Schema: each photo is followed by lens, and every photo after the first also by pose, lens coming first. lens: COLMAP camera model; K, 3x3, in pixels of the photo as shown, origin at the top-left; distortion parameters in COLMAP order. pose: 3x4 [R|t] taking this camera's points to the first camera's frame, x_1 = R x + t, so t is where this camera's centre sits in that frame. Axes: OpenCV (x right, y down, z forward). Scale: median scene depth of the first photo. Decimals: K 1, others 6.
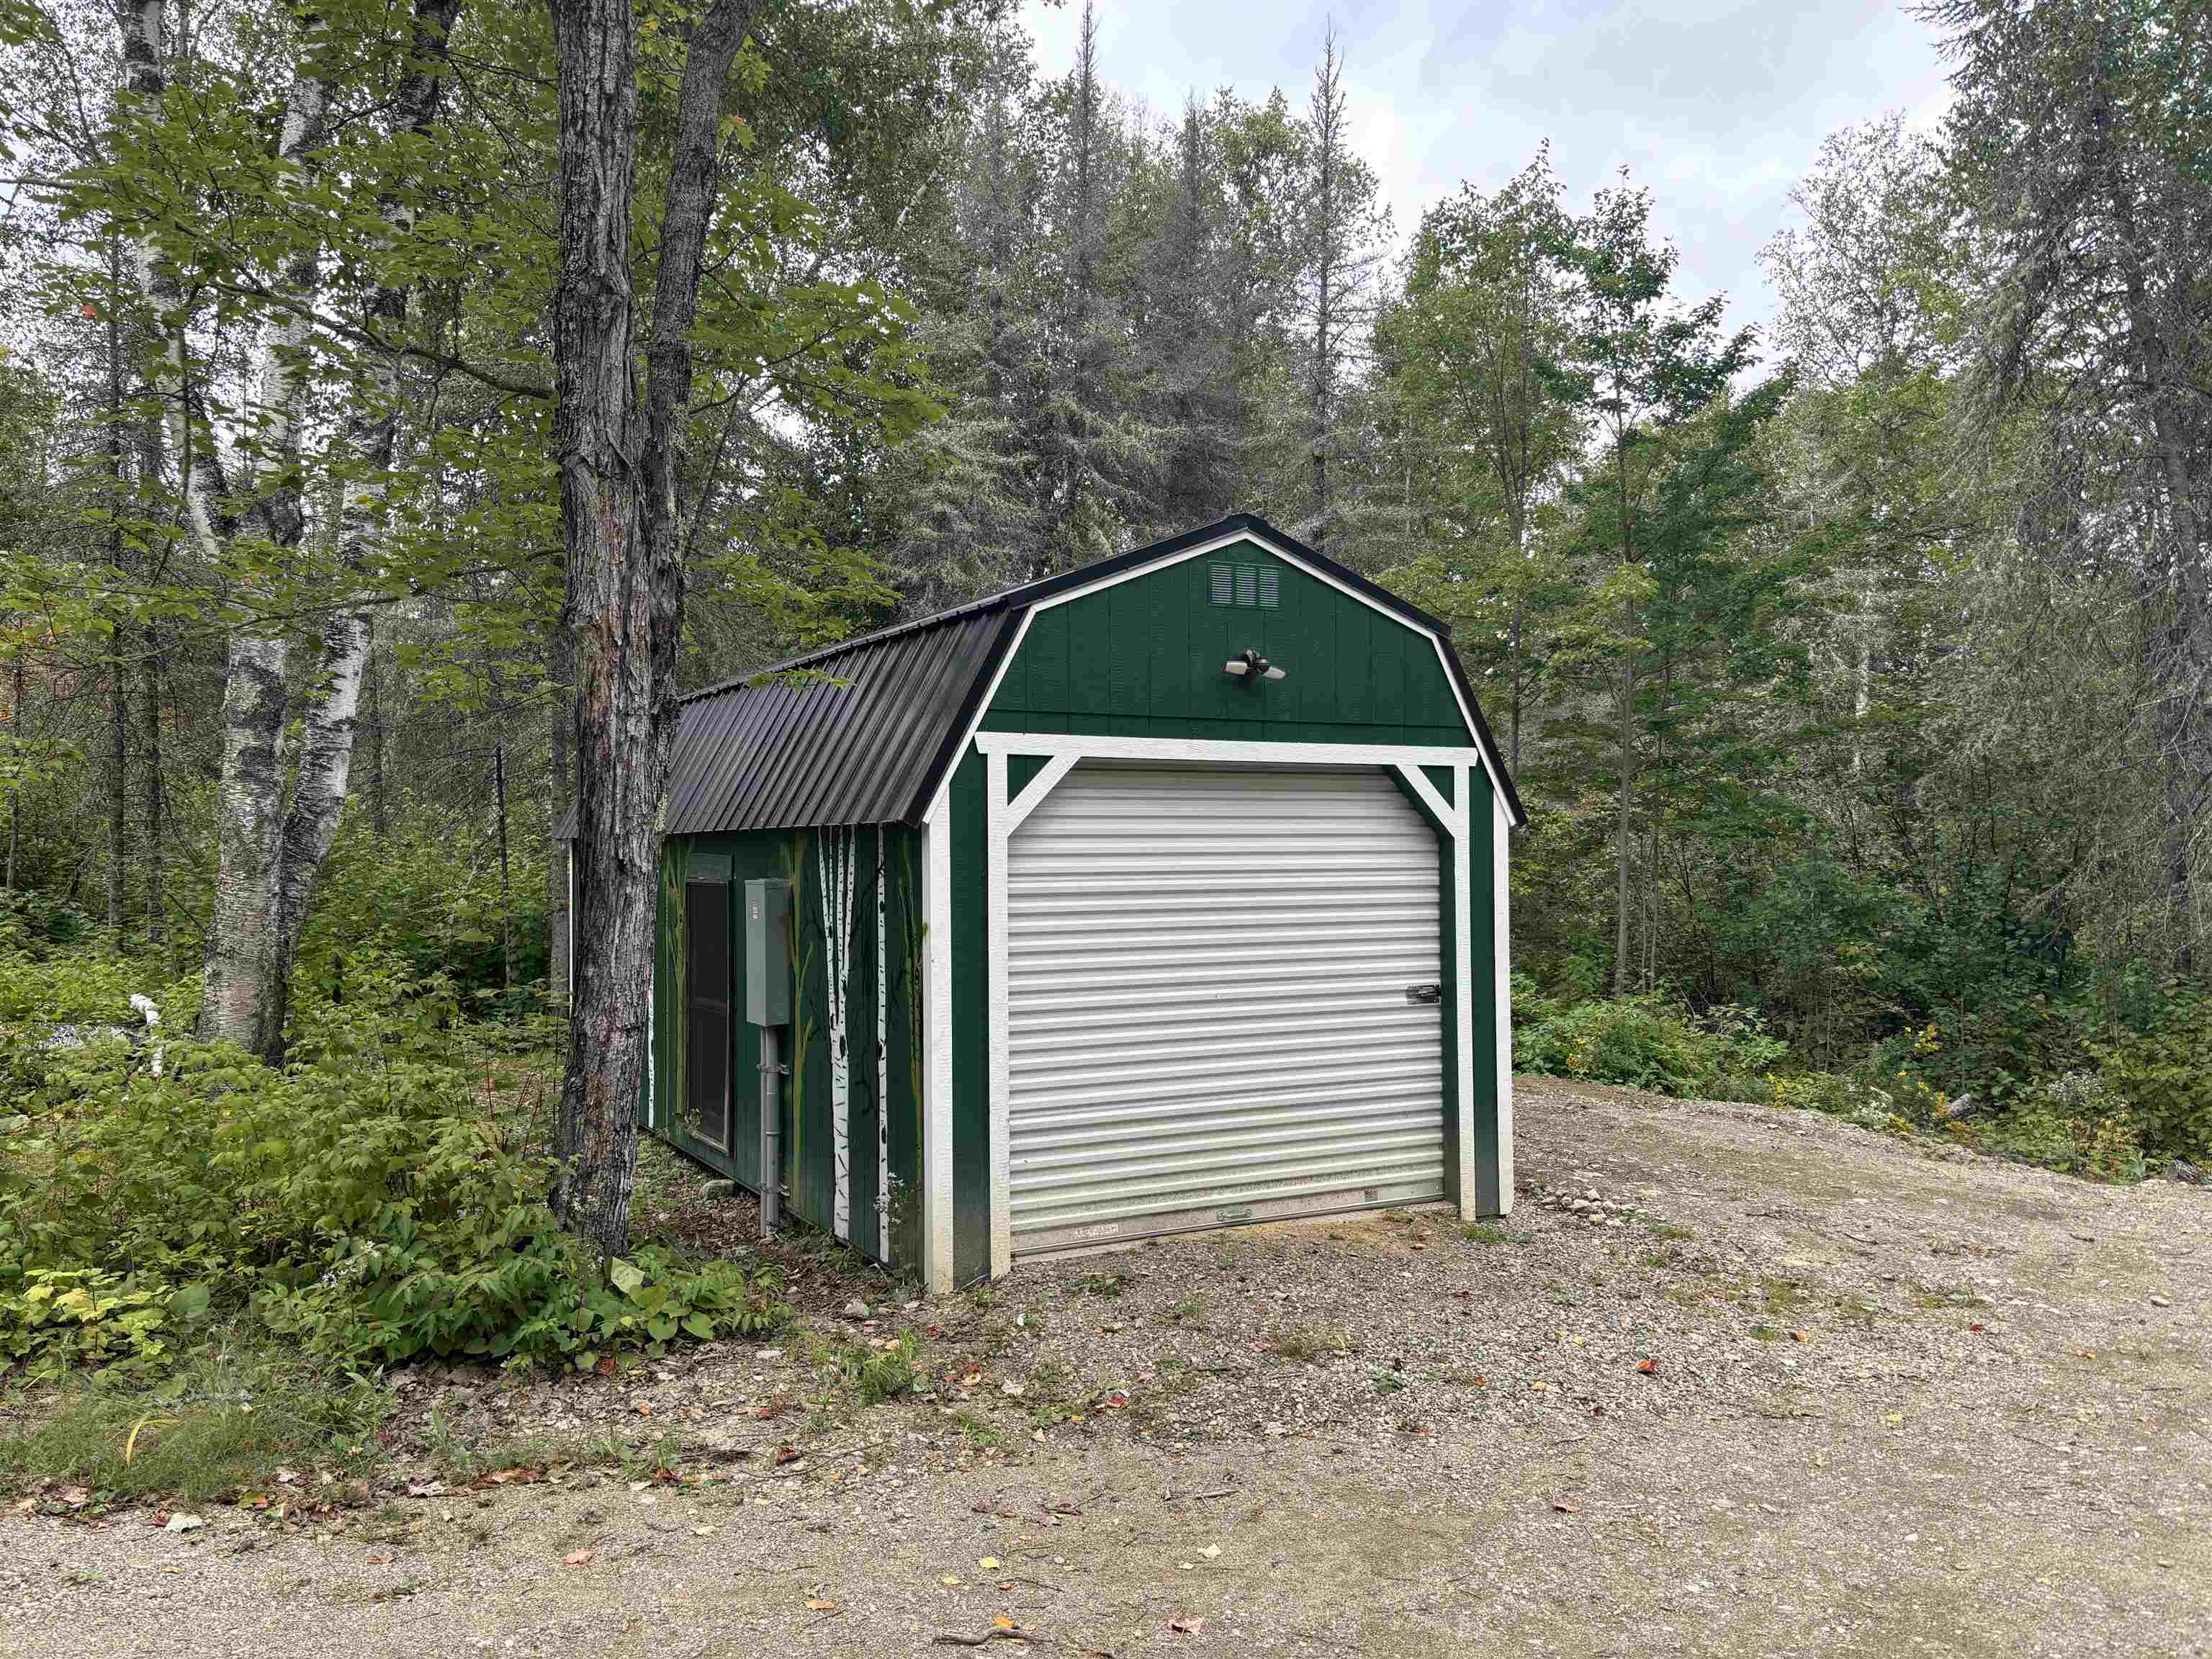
lens RADIAL K [[1687.7, 0, 1106.0], [0, 1687.7, 829.5], [0, 0, 1]] dist [0.046283, -0.081766]
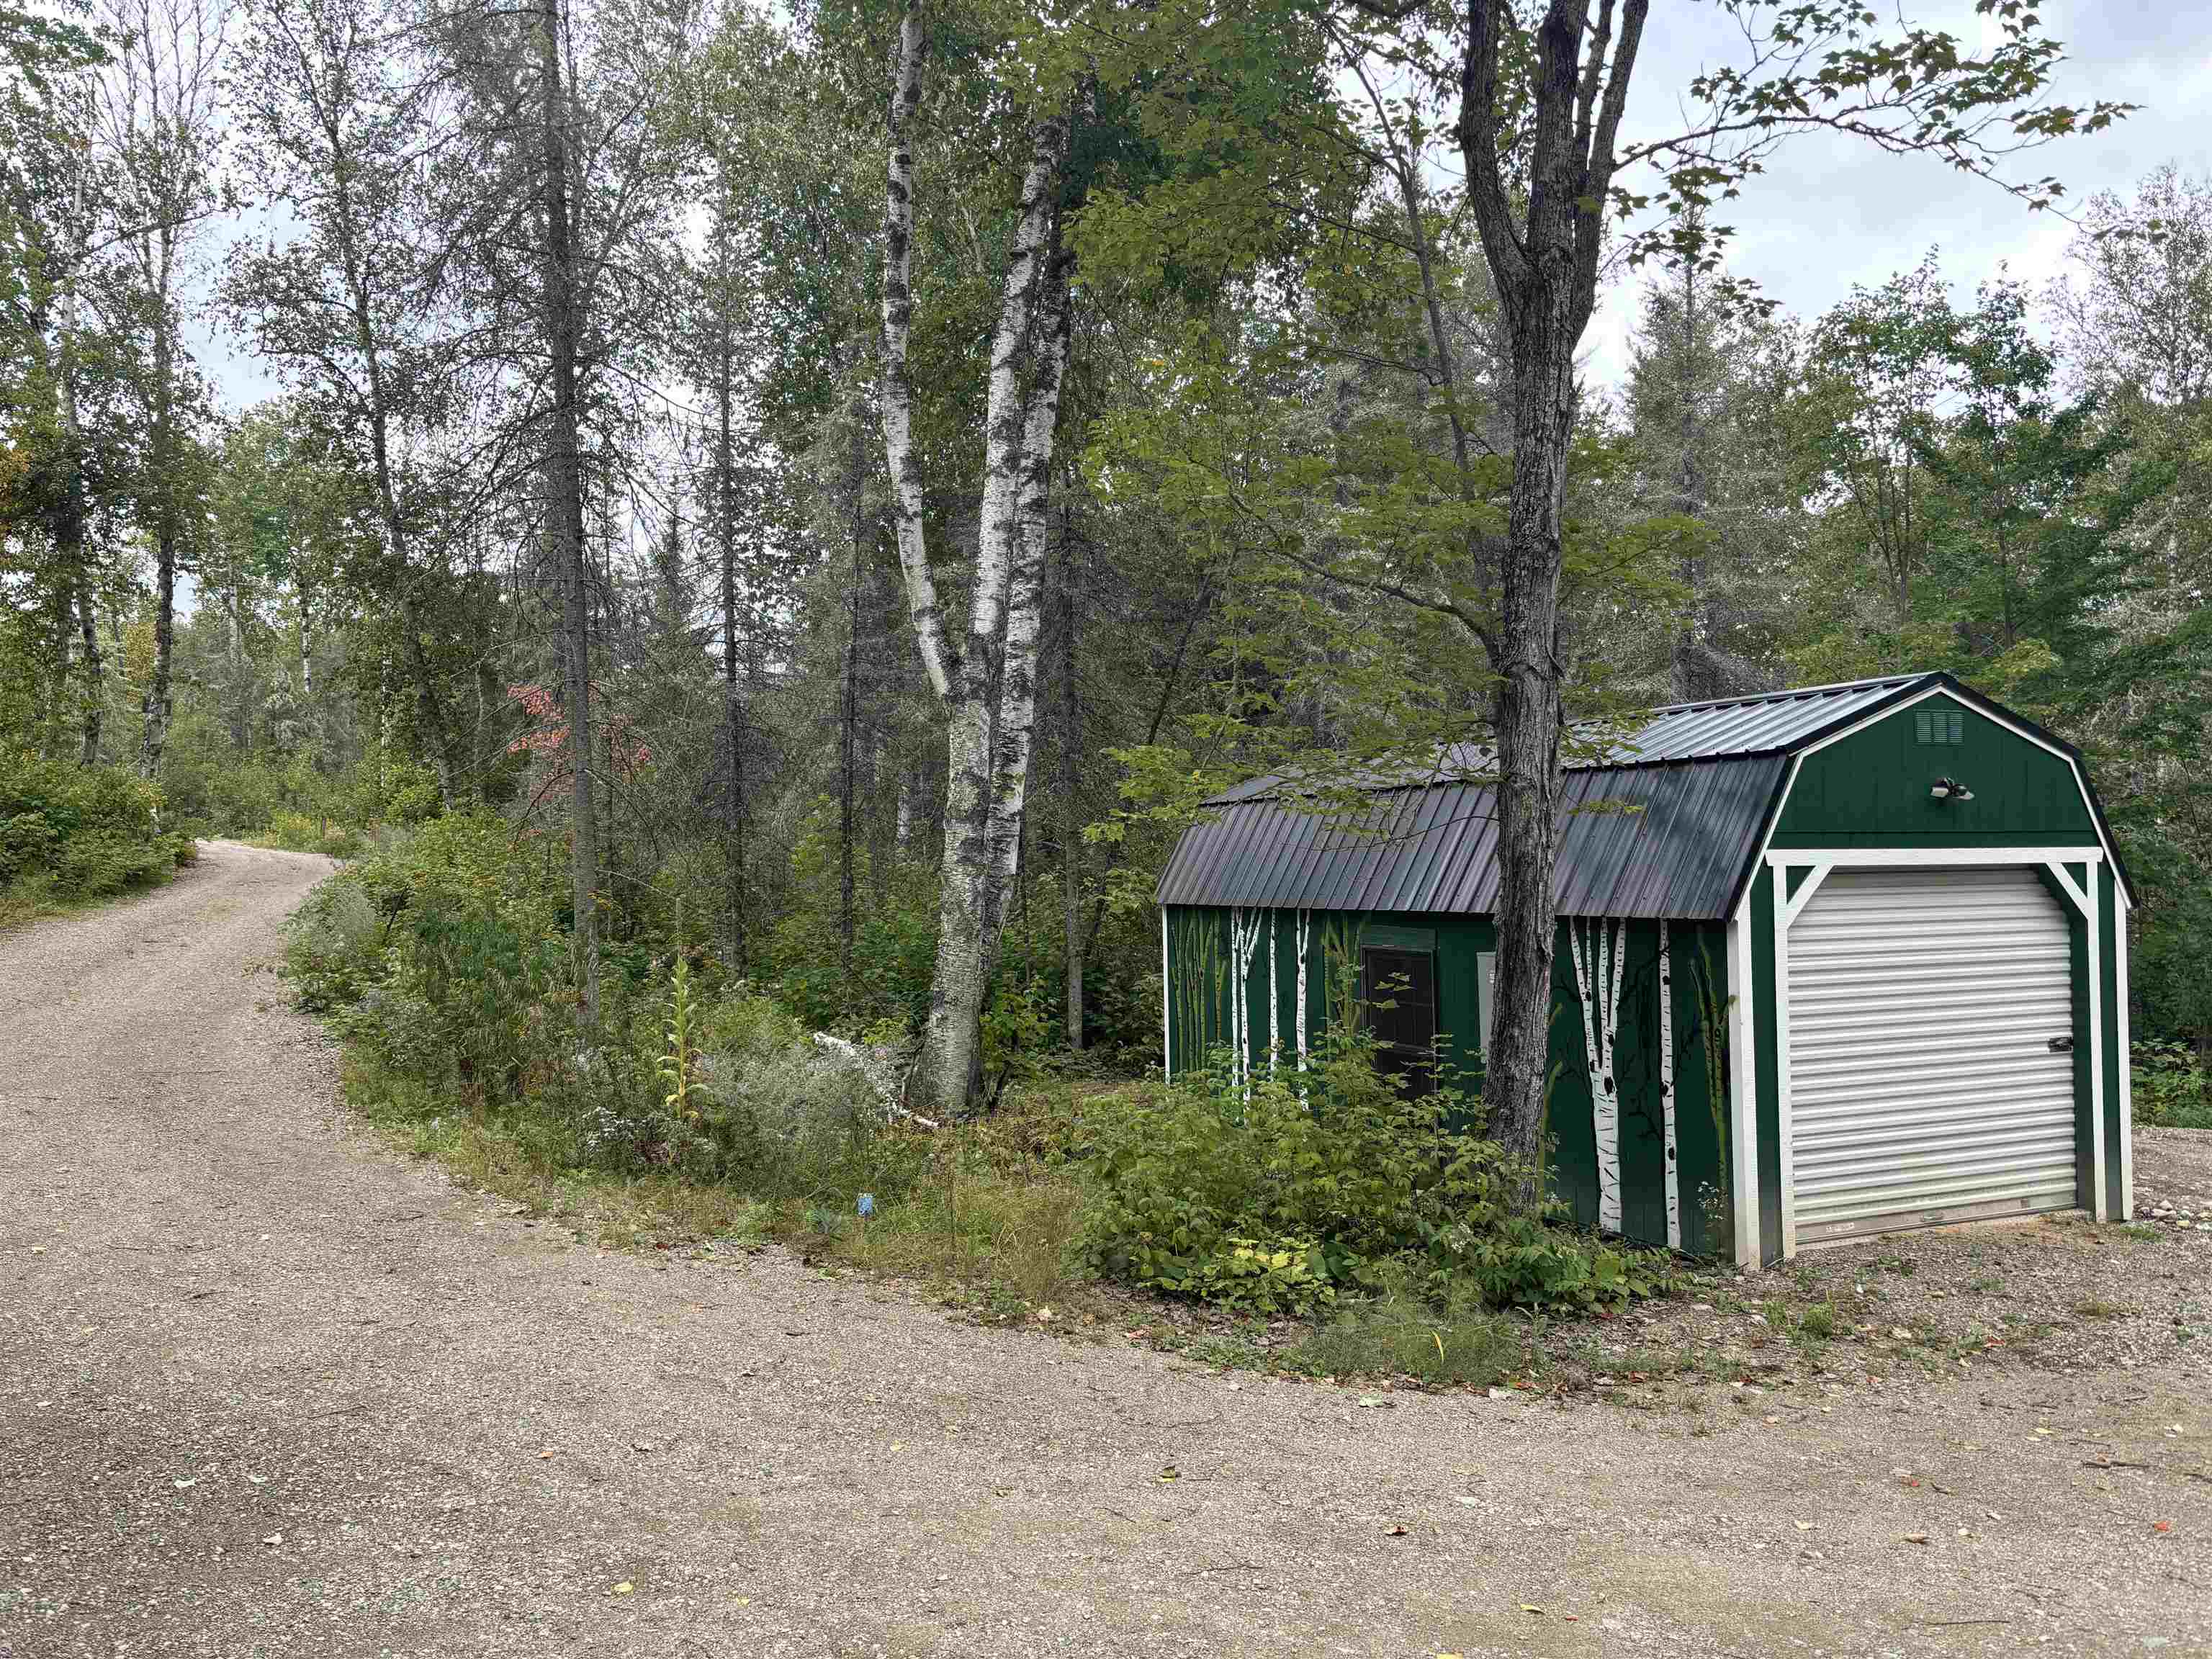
lens RADIAL K [[1660.9, 0, 1103.7], [0, 1660.9, 865.0], [0, 0, 1]] dist [0.001034, -0.030433]
pose [[0.993228, -0.009653, -0.115781, -0.396280], [0.010611, 0.999914, 0.007655, -0.055538], [0.115698, -0.008831, 0.993245, -0.316493]]
